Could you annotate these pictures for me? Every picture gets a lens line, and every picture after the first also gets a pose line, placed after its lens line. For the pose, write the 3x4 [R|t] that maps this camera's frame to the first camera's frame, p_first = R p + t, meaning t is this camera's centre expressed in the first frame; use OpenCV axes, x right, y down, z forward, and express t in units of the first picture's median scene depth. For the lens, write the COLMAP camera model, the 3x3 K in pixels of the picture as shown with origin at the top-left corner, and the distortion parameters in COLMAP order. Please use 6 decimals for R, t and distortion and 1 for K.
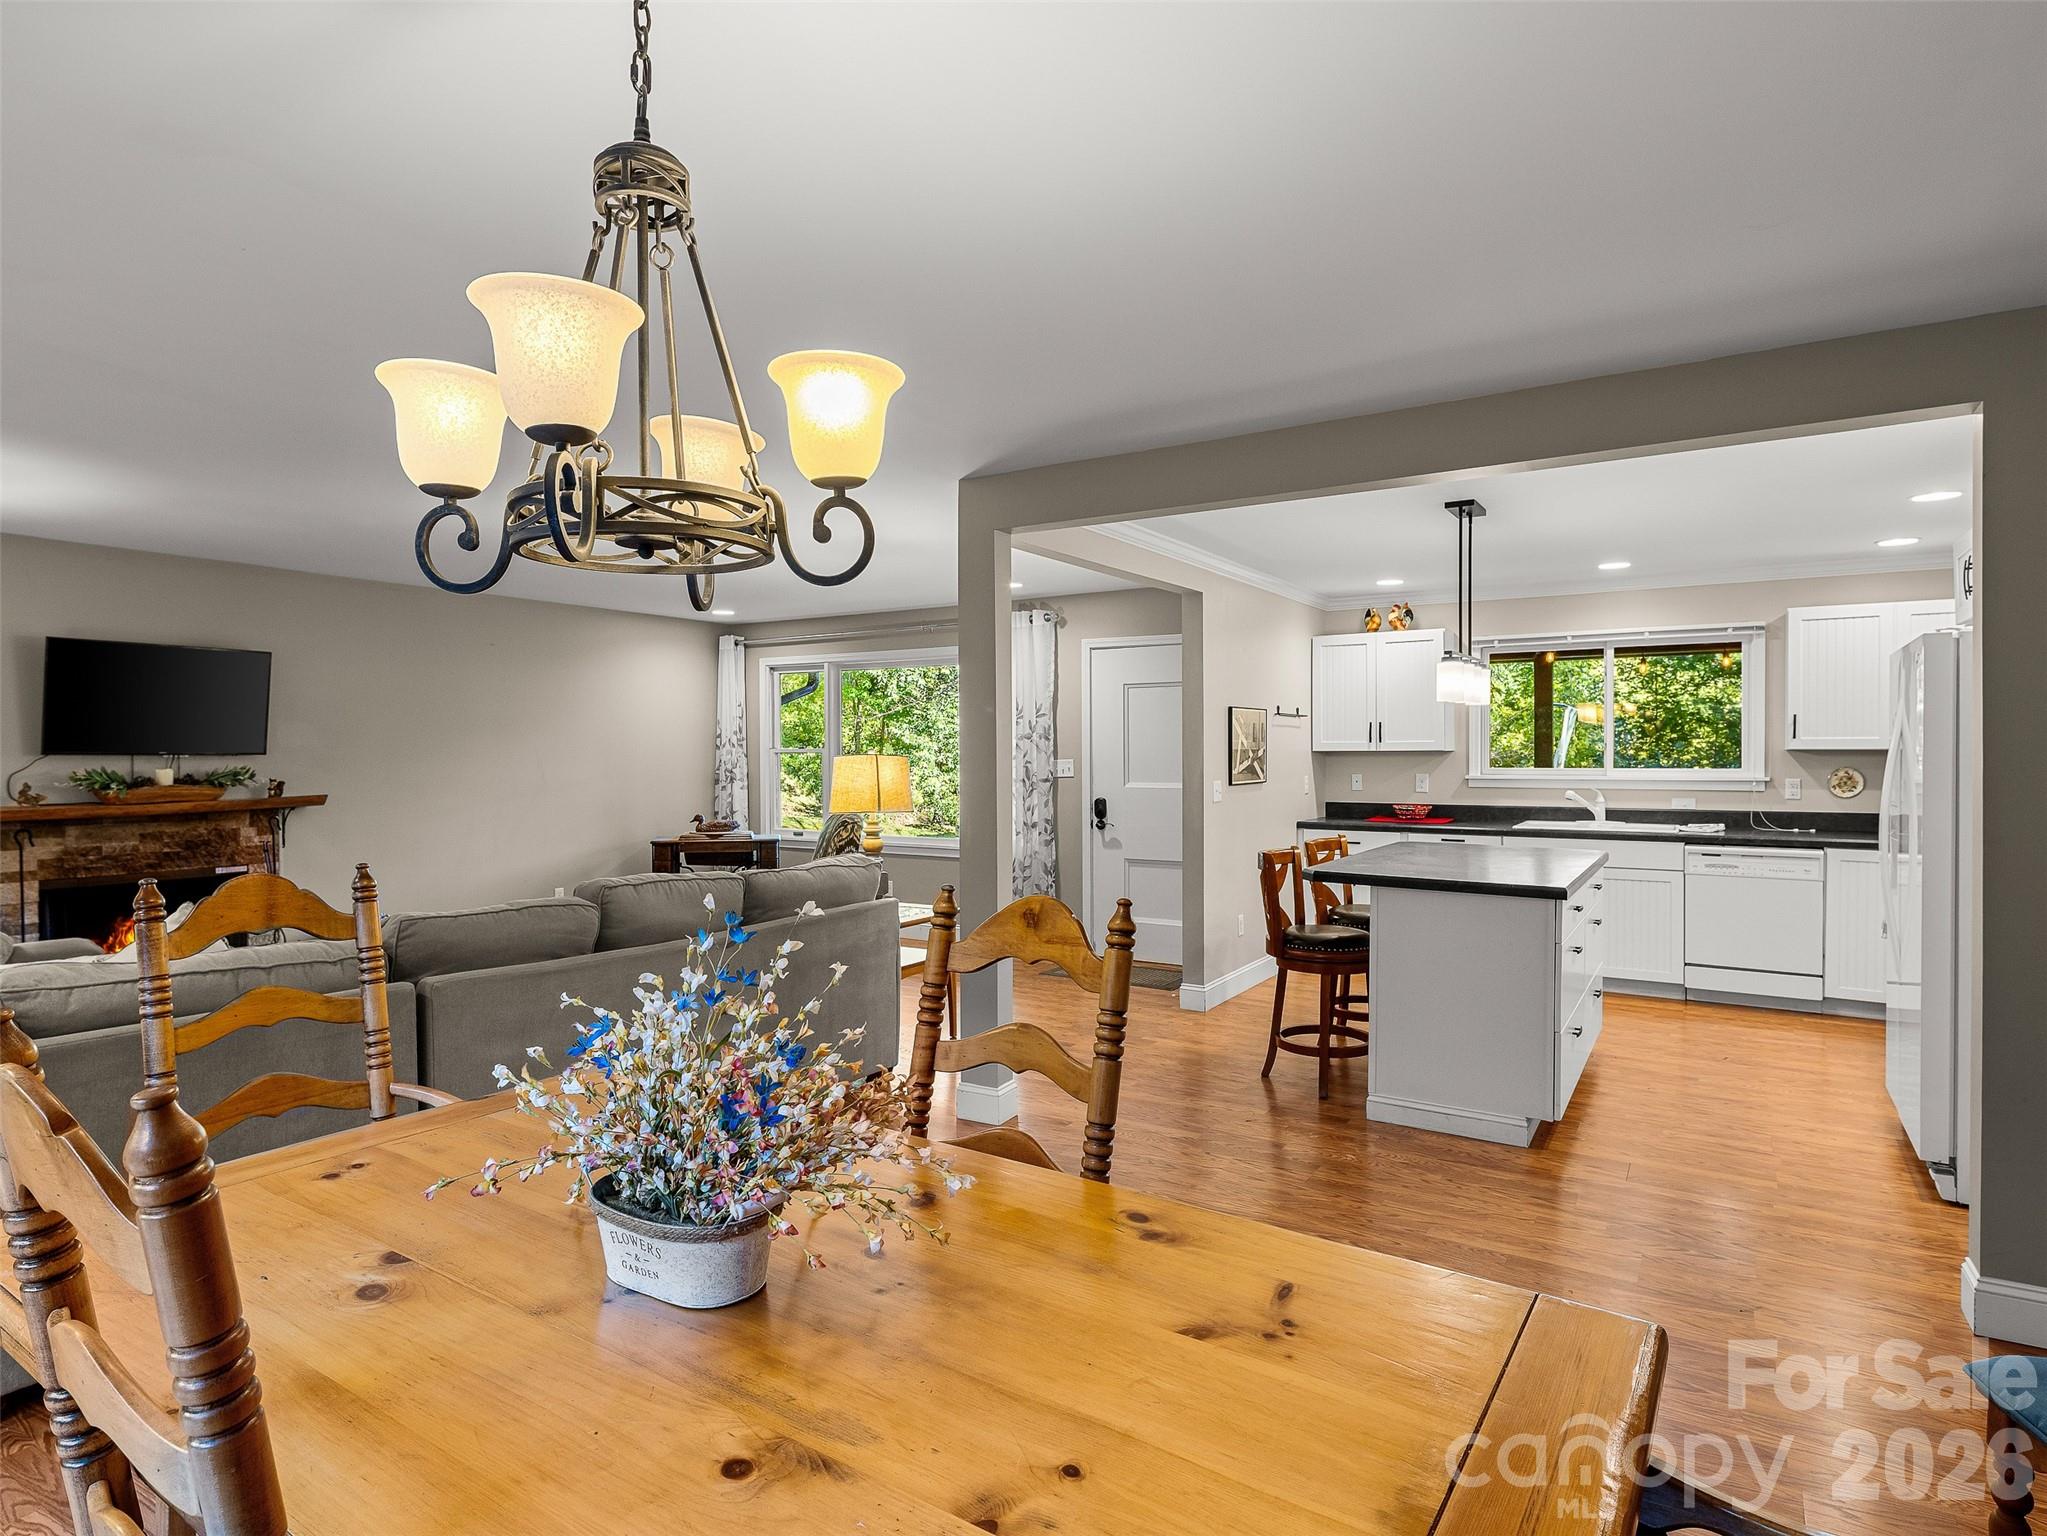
lens RADIAL K [[1118.6, 0, 1020.8], [0, 1118.6, 769.9], [0, 0, 1]] dist [0.006288, -0.006137]
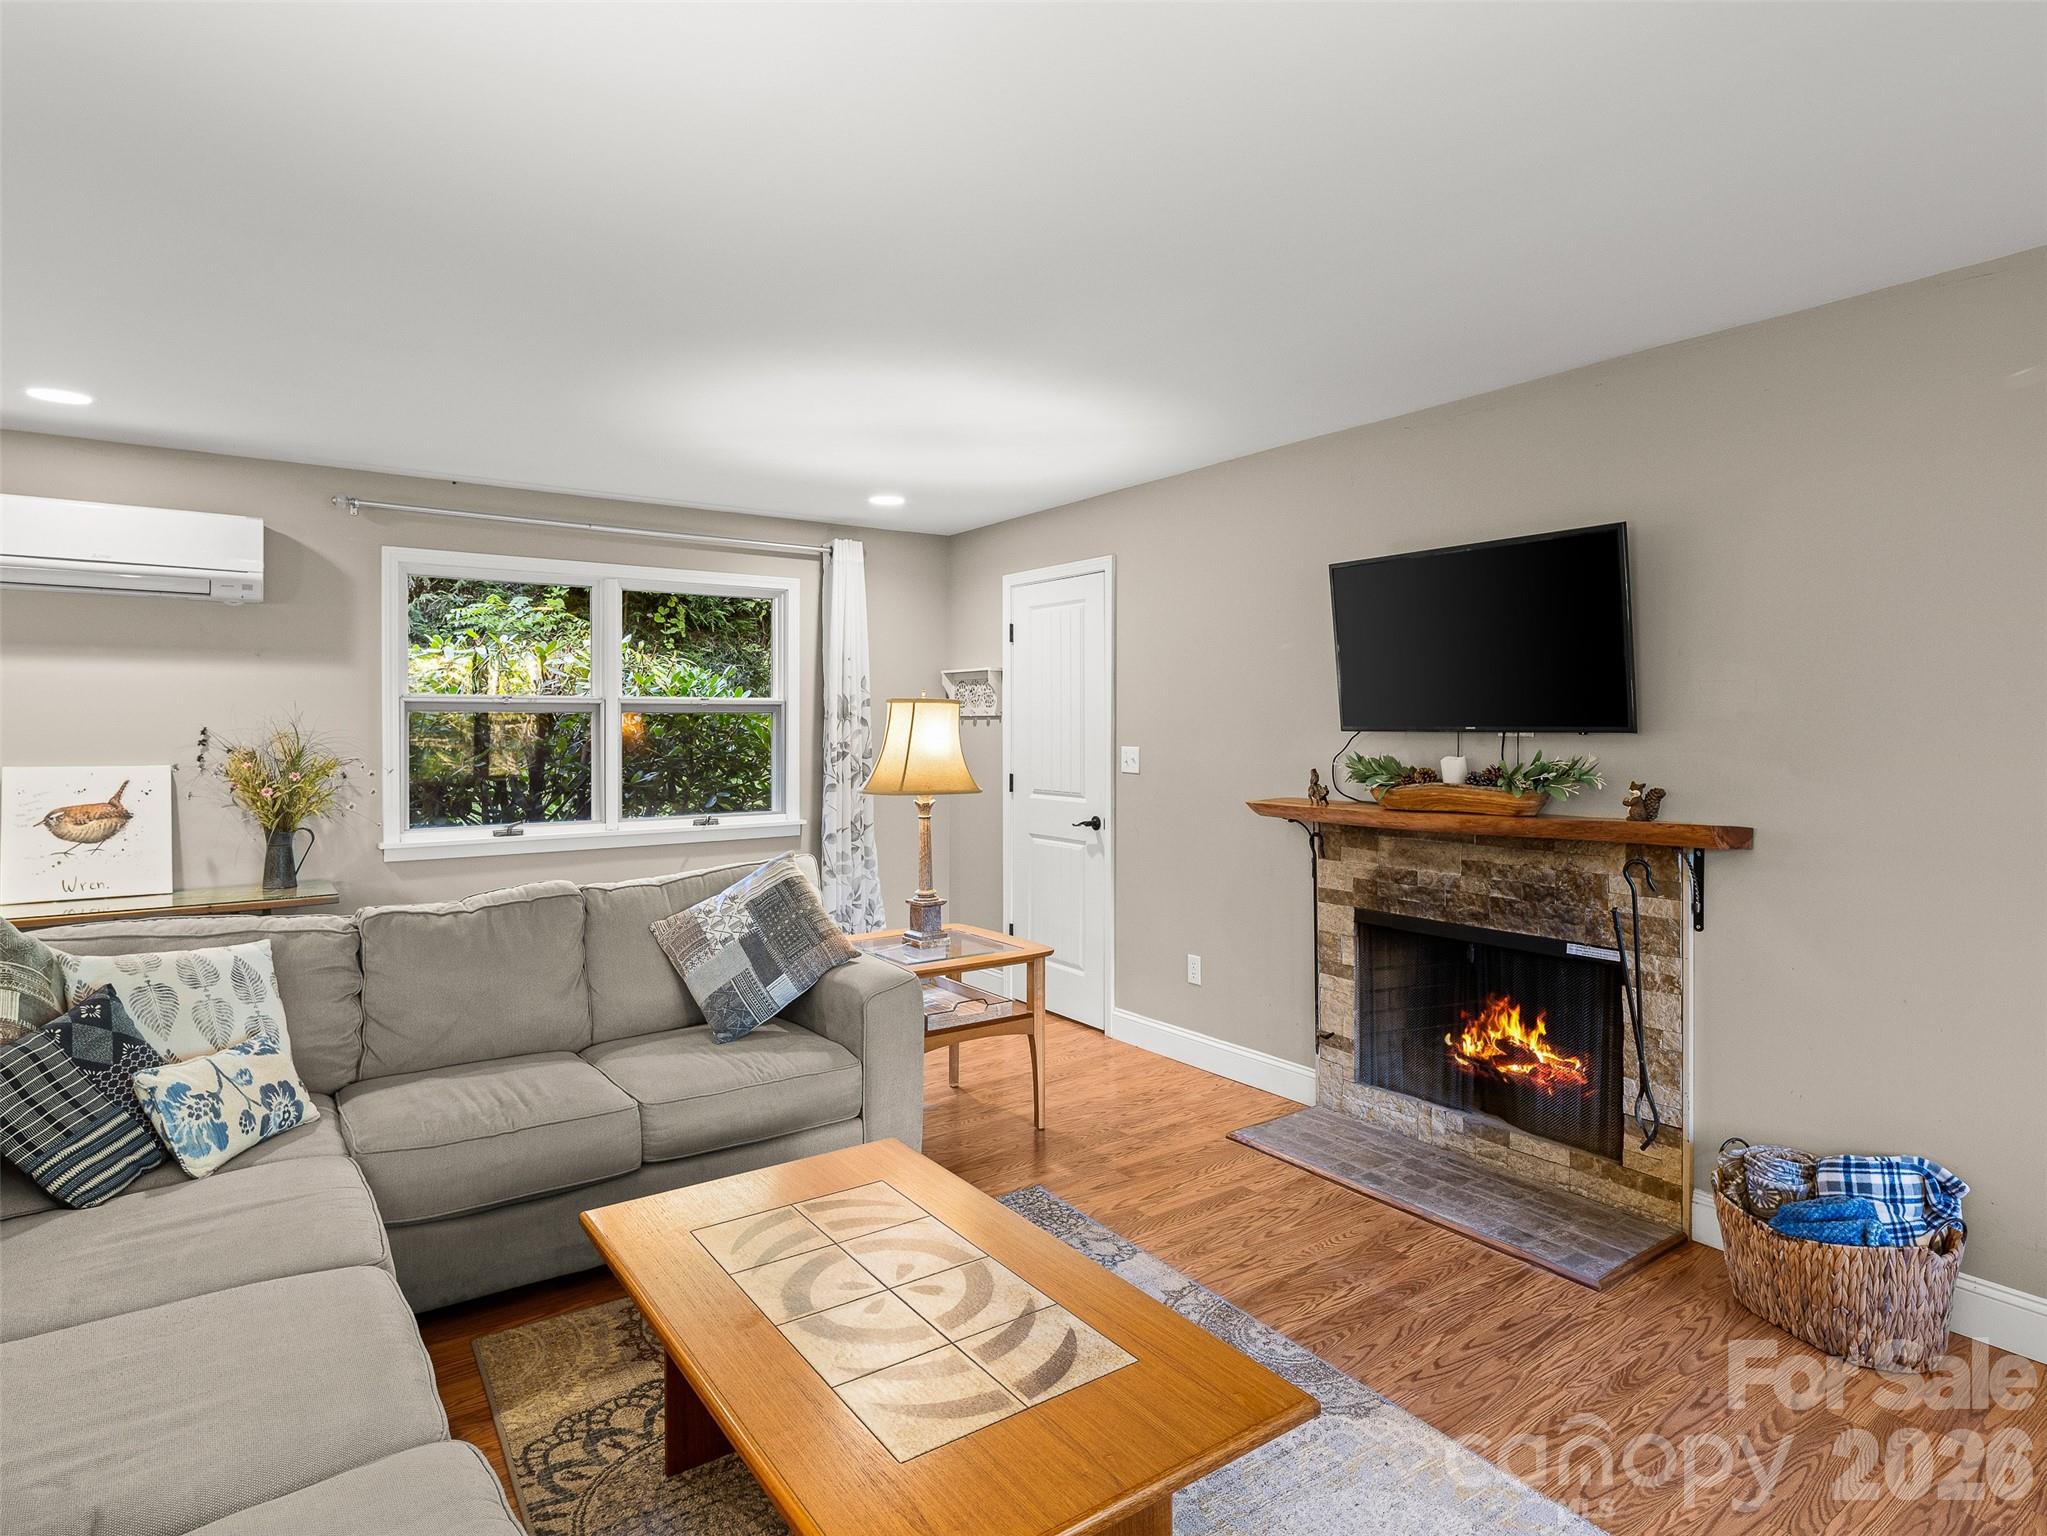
lens RADIAL K [[1118.6, 0, 1025.1], [0, 1118.6, 756.4], [0, 0, 1]] dist [0.006288, -0.006137]
pose [[-0.383549, 0.022397, -0.923249, -0.108333], [-0.016227, 0.999388, 0.030986, -0.012915], [0.923378, 0.026866, -0.382951, 0.854028]]
